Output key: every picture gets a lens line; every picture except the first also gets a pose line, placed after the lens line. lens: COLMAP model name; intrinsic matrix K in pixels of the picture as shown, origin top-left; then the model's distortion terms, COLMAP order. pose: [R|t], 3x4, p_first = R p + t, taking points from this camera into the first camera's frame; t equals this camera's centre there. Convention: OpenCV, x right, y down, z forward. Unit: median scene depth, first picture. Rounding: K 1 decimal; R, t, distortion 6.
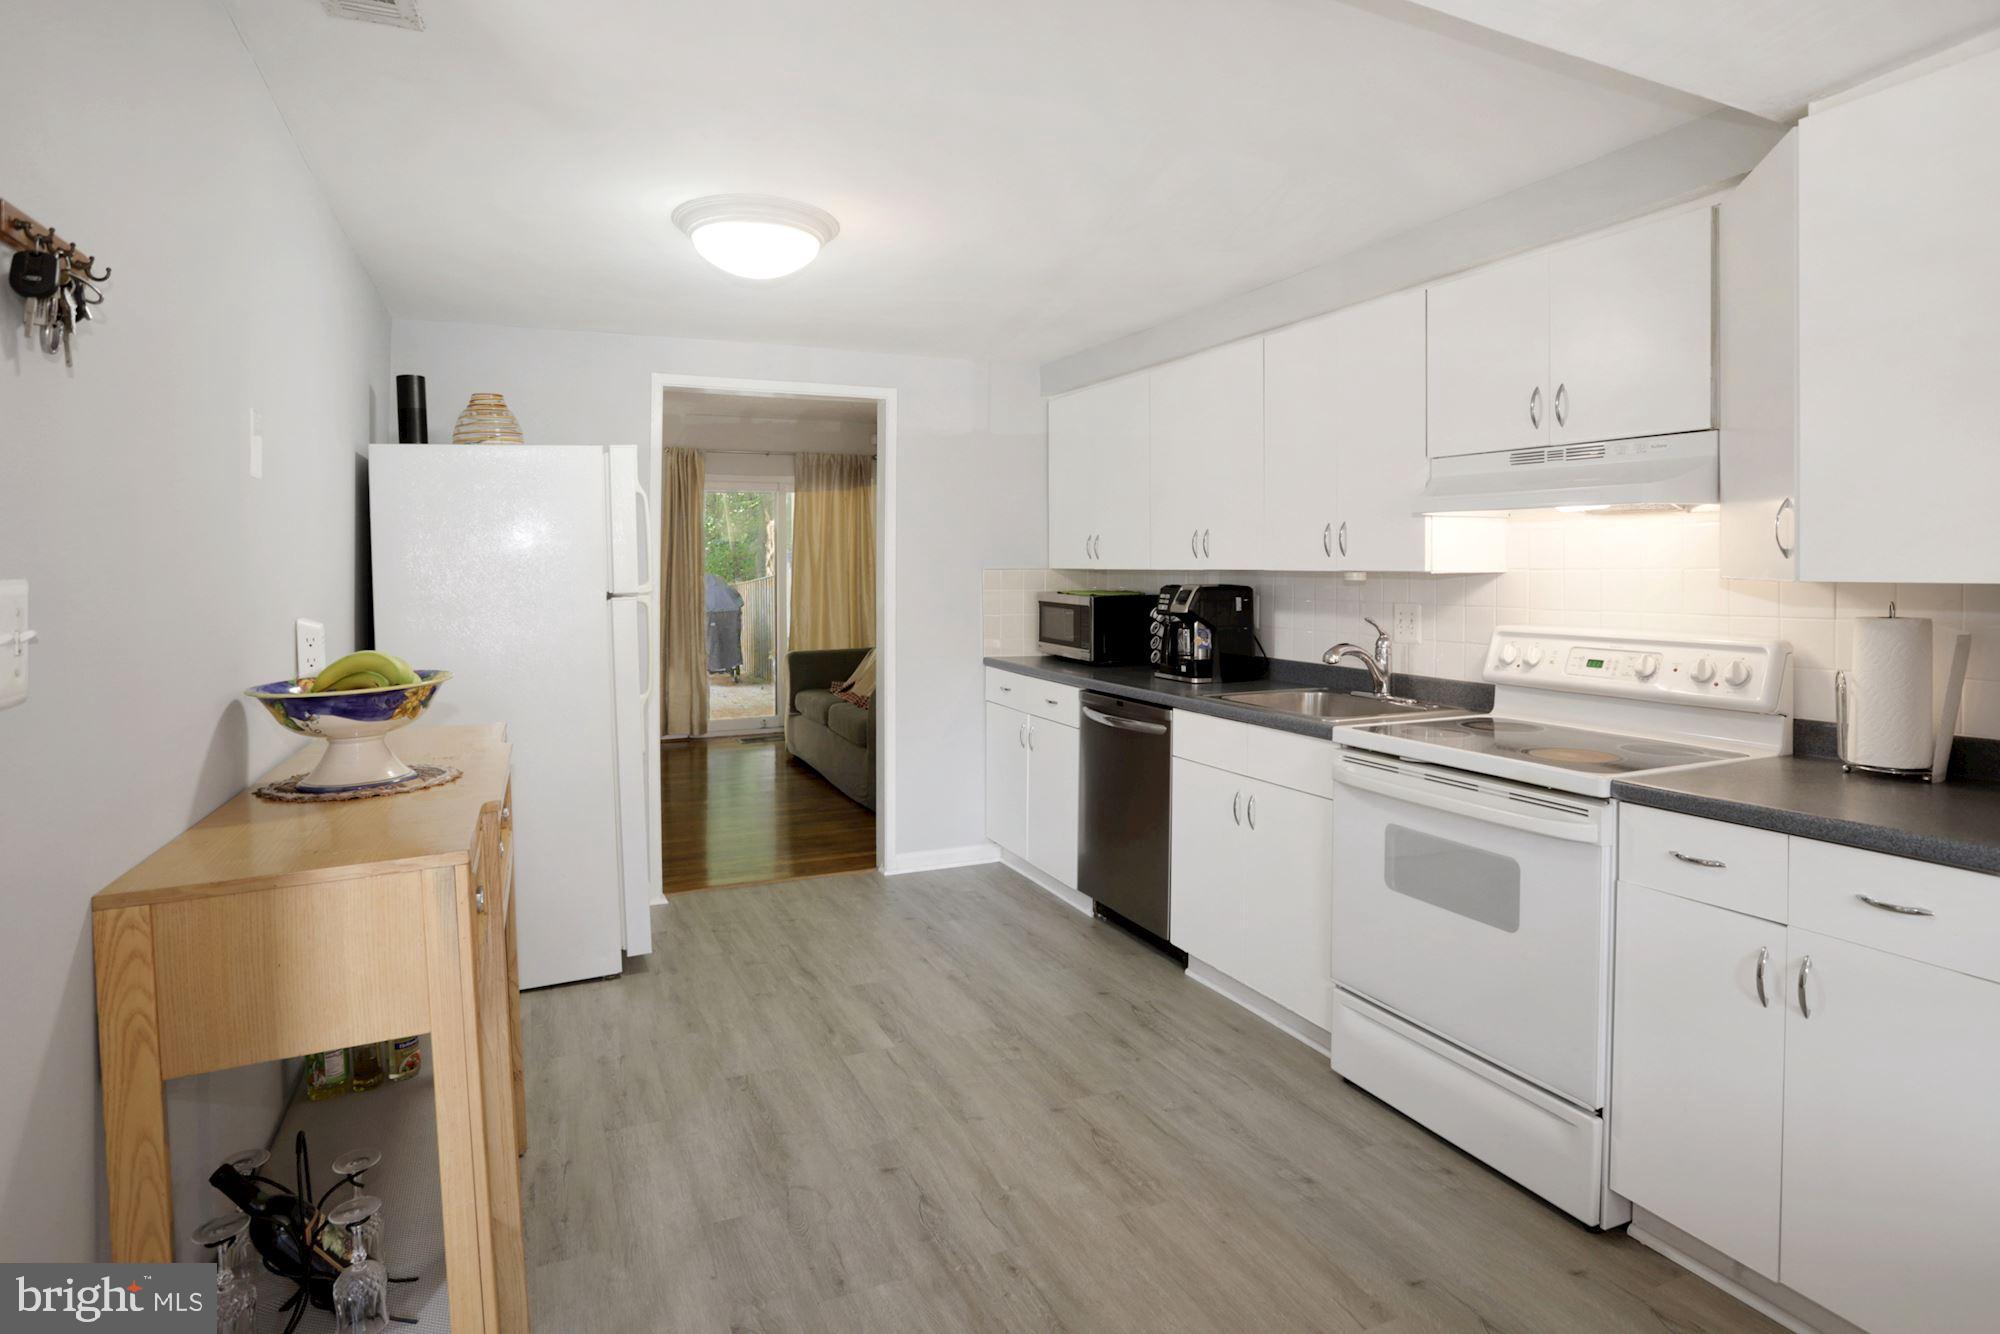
lens RADIAL K [[1076.3, 0, 1006.2], [0, 1076.3, 536.4], [0, 0, 1]] dist [-0.060162, 0.027562]
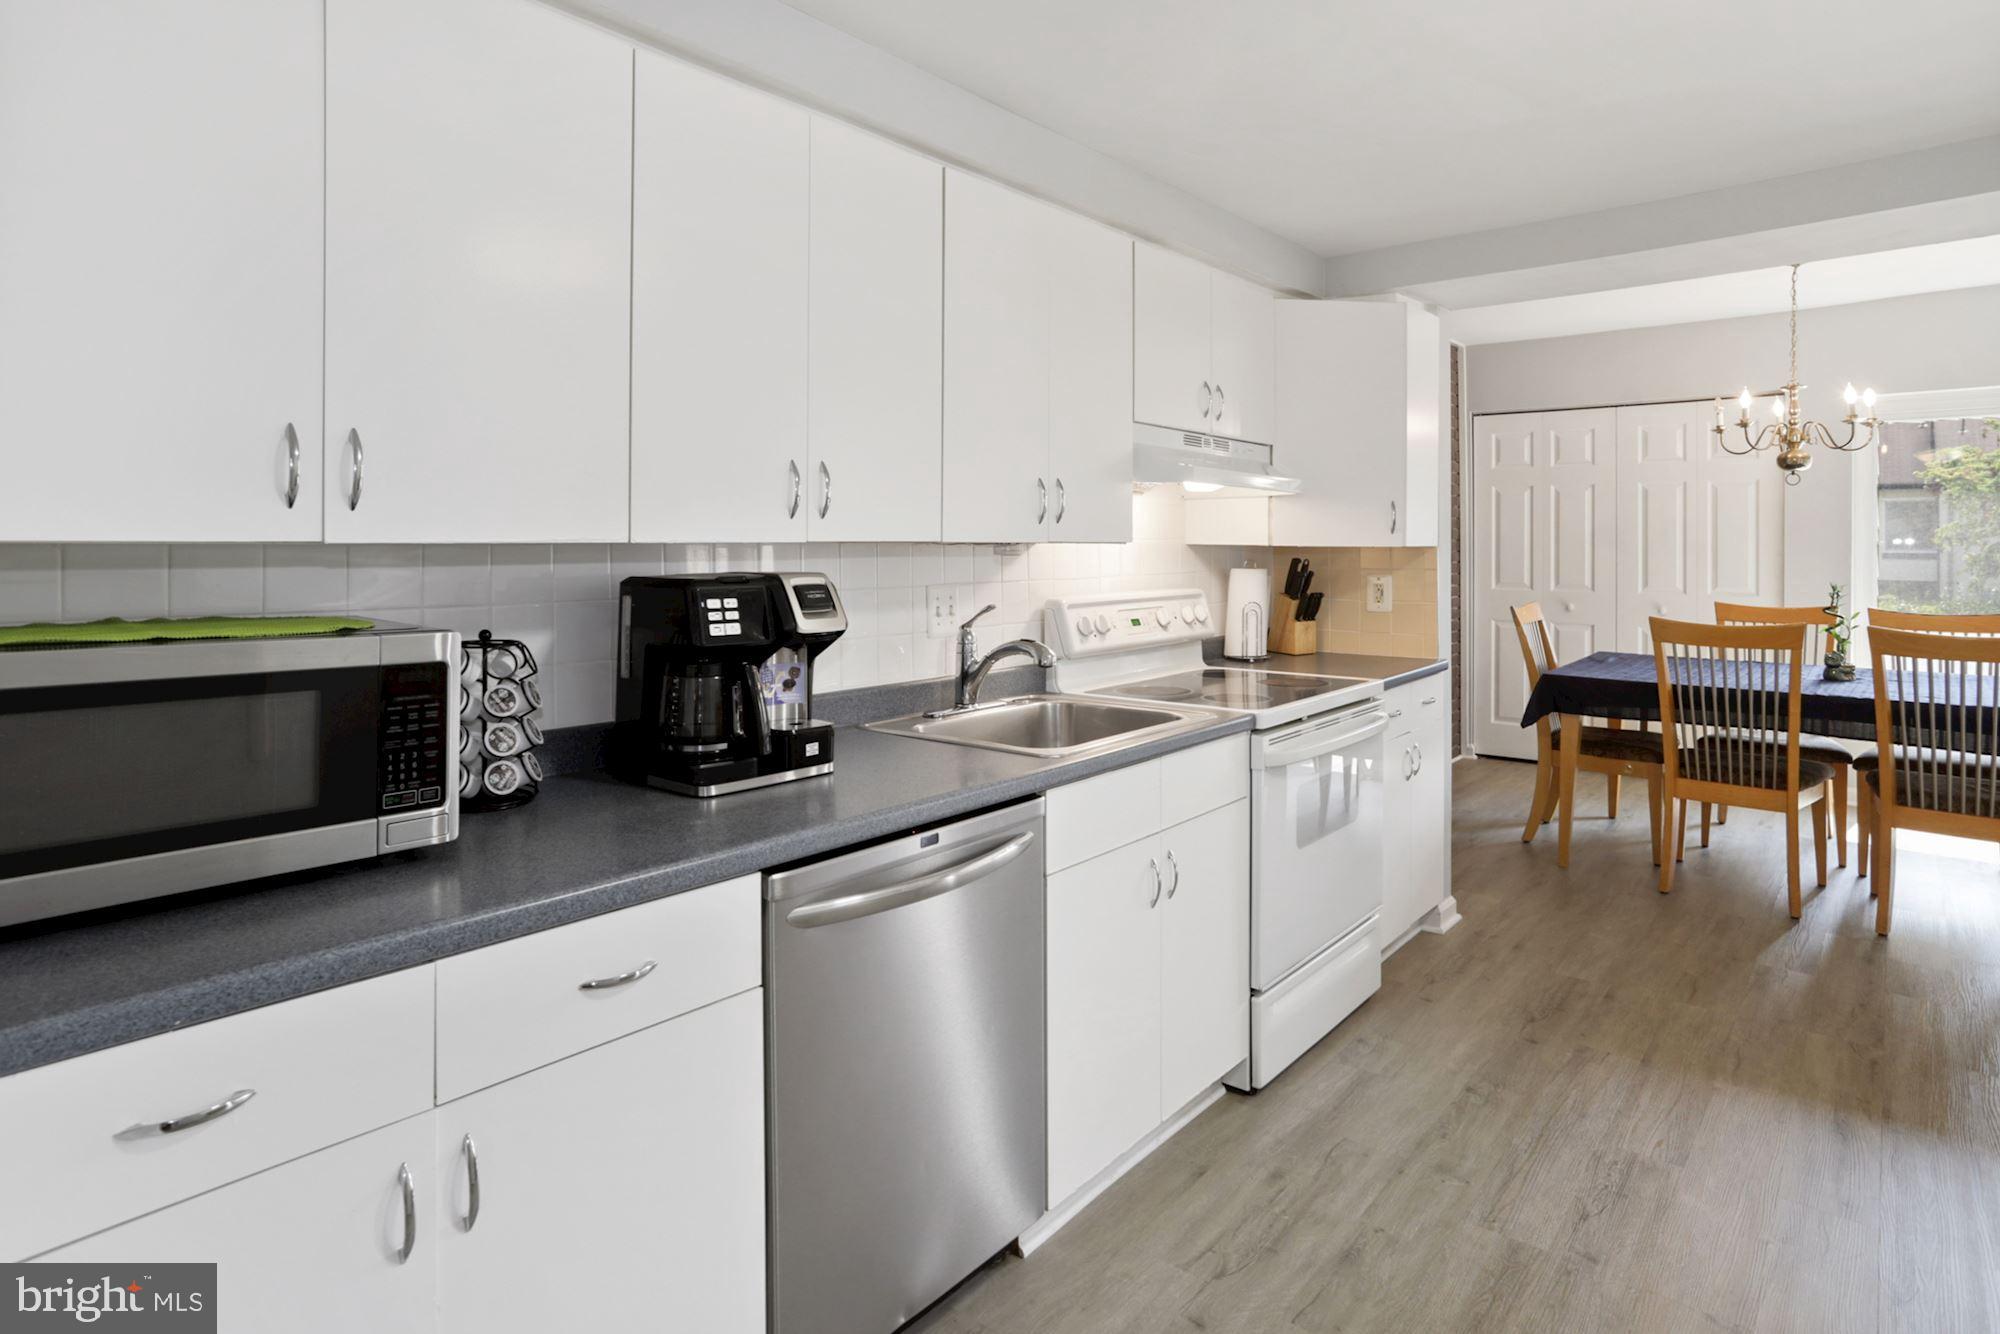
lens RADIAL K [[1079.5, 0, 997.5], [0, 1079.5, 537.6], [0, 0, 1]] dist [-0.043103, 0.027304]
pose [[-0.428248, 0.001409, 0.903660, -0.399787], [-0.028450, 0.999482, -0.015041, 0.046565], [-0.903213, -0.032150, -0.427986, 1.511960]]
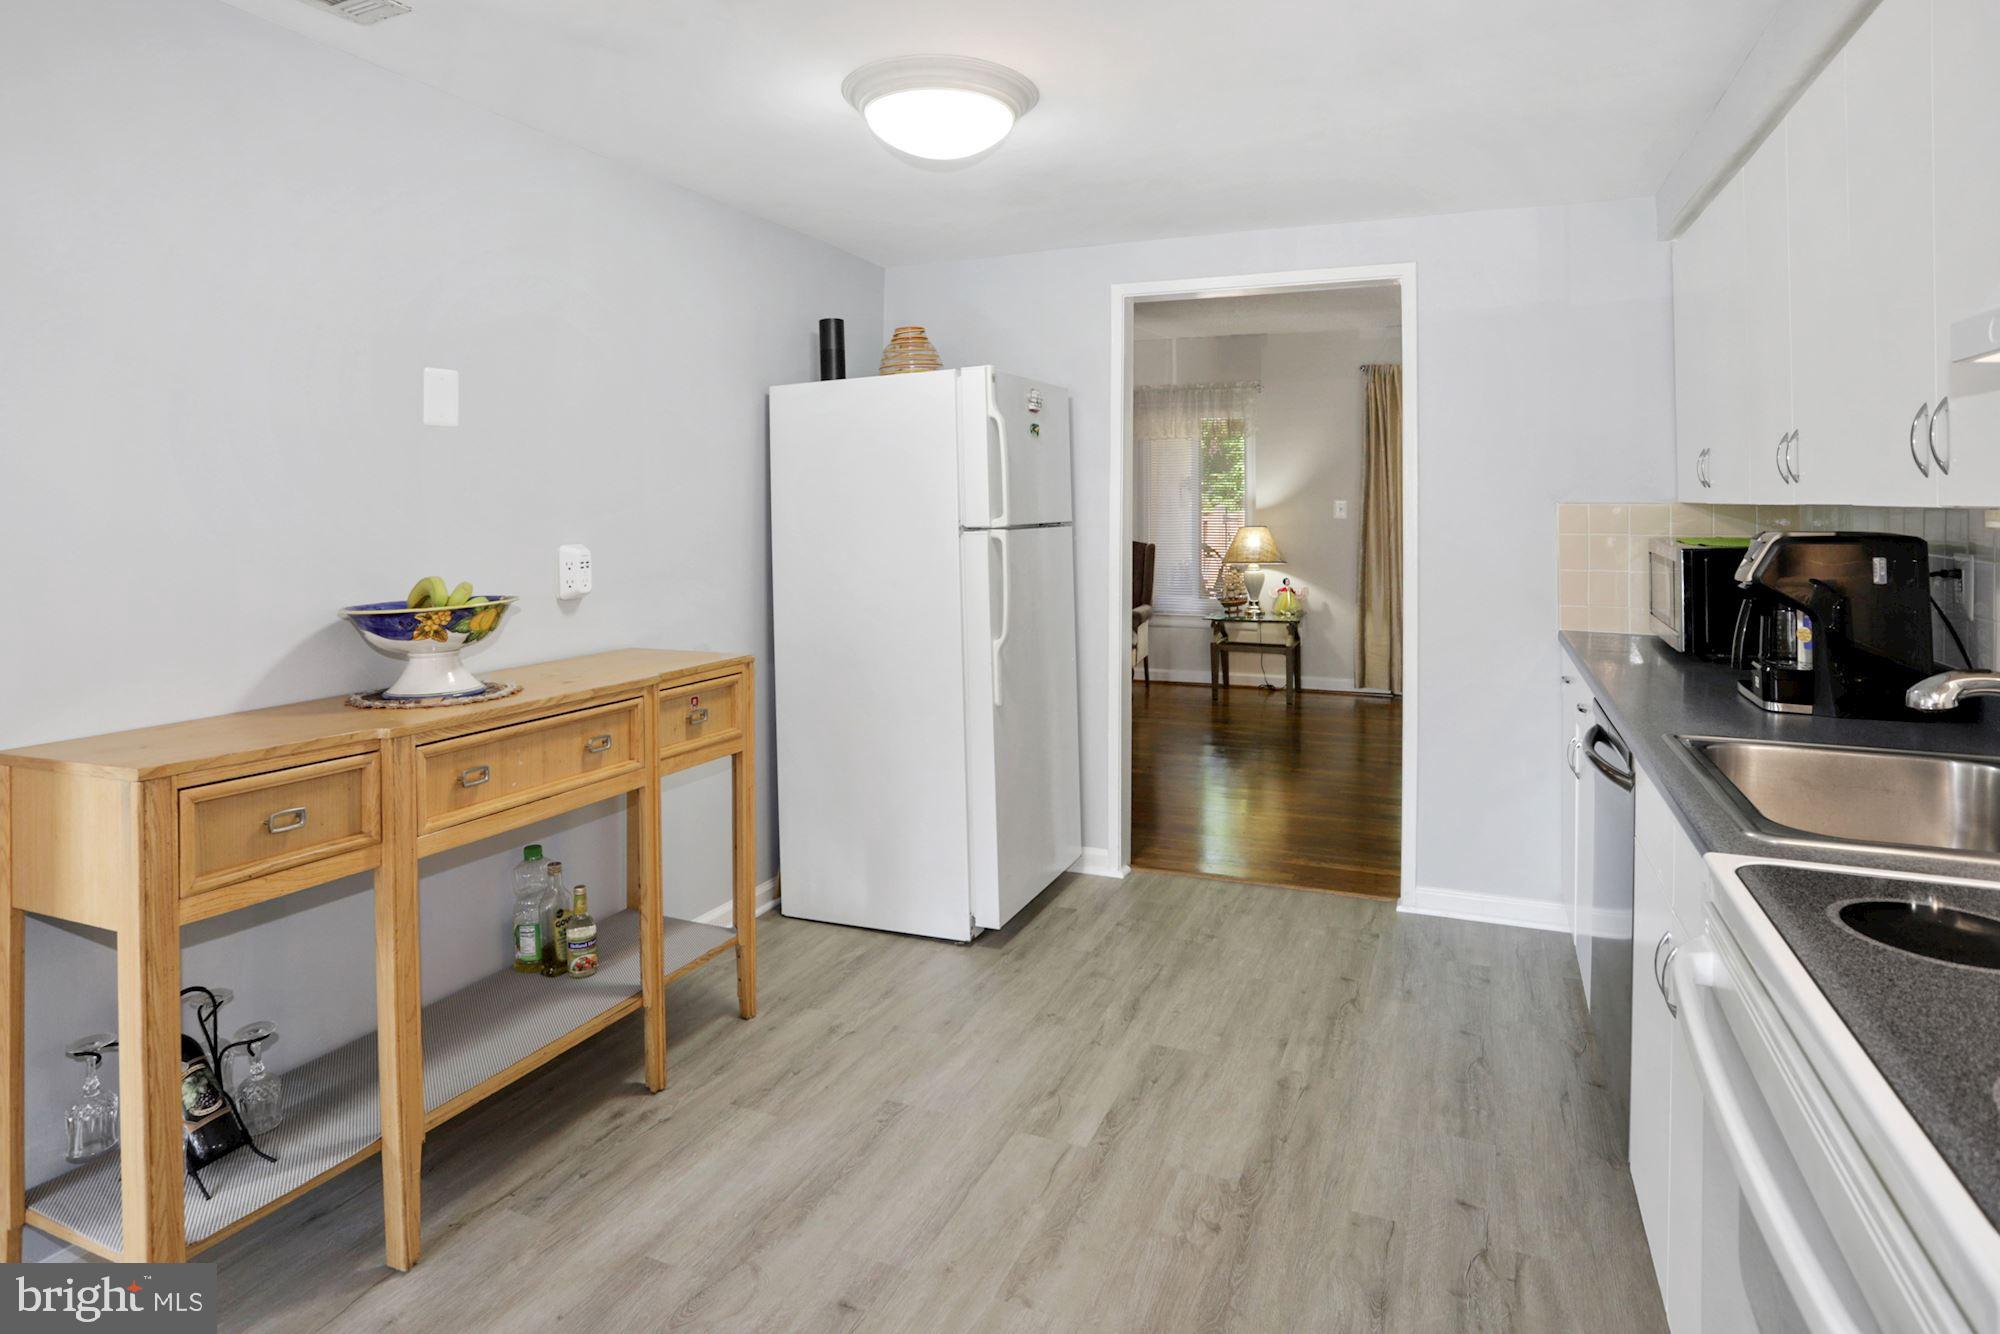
lens RADIAL K [[1097.7, 0, 1003.6], [0, 1097.7, 496.9], [0, 0, 1]] dist [-0.065343, 0.028302]
pose [[0.672342, -0.001804, -0.740238, 0.410278], [0.020513, 0.999658, 0.016195, 0.015188], [0.739956, -0.026074, 0.672149, 0.466173]]
